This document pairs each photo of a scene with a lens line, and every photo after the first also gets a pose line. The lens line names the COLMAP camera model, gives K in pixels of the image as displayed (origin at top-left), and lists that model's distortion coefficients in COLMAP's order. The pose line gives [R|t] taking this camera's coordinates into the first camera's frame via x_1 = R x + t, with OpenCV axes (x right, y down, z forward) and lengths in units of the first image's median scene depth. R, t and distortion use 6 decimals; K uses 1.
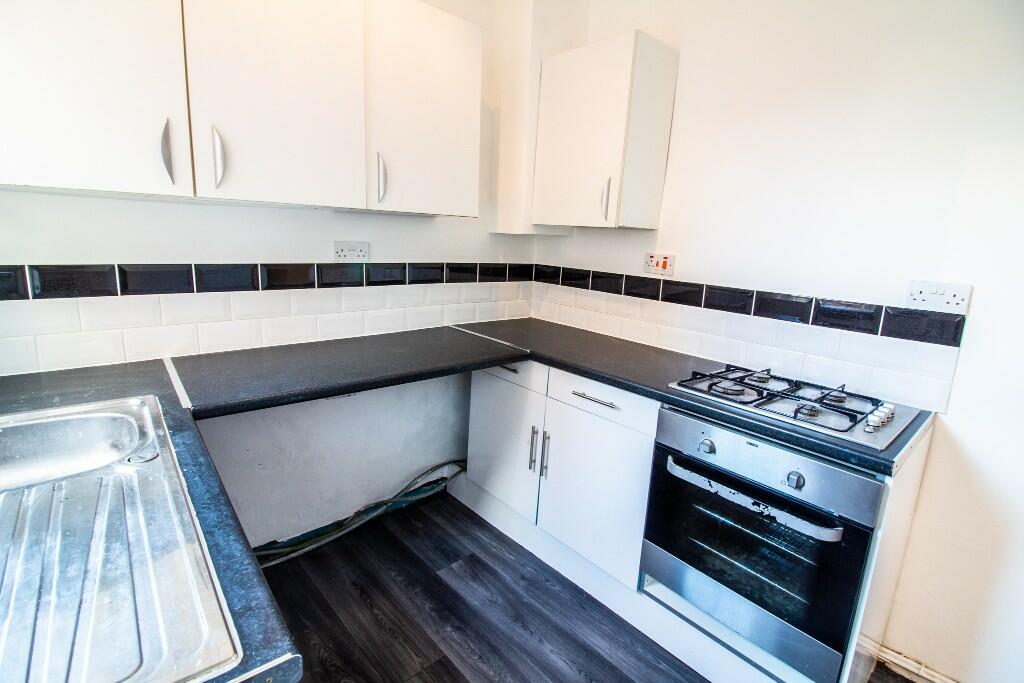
lens RADIAL K [[473.3, 0, 506.1], [0, 473.3, 333.0], [0, 0, 1]] dist [-0.004076, 0.000119]
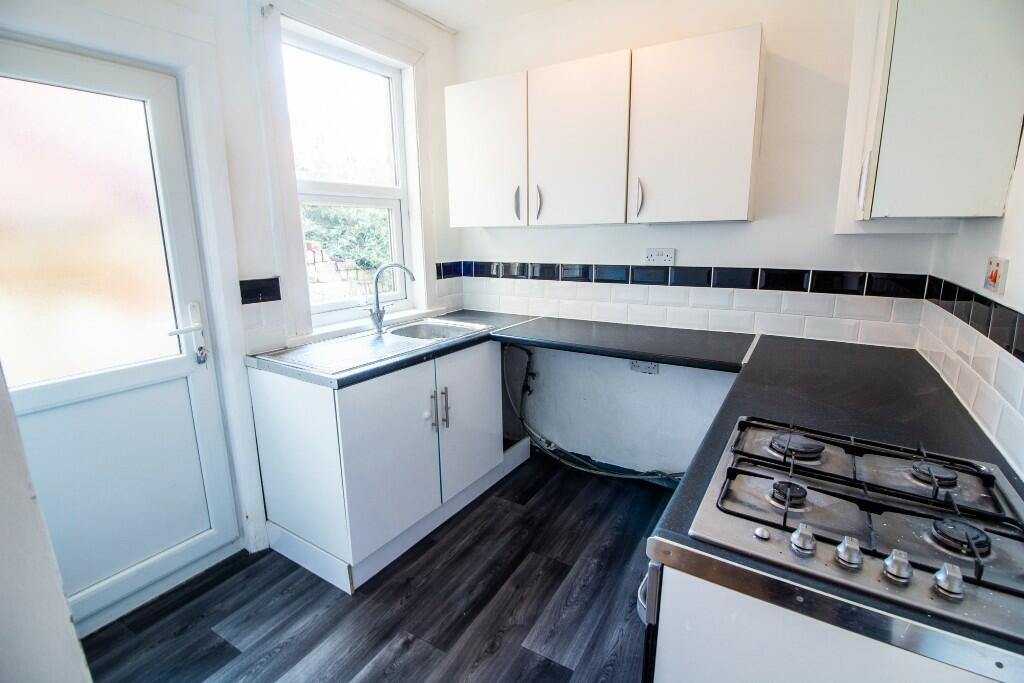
lens RADIAL K [[473.3, 0, 508.4], [0, 473.3, 342.1], [0, 0, 1]] dist [-0.004076, 0.000119]
pose [[0.277566, 0.172627, -0.945070, 0.705515], [-0.157421, 0.978600, 0.132517, -0.052985], [0.947721, 0.111991, 0.298801, 0.274105]]
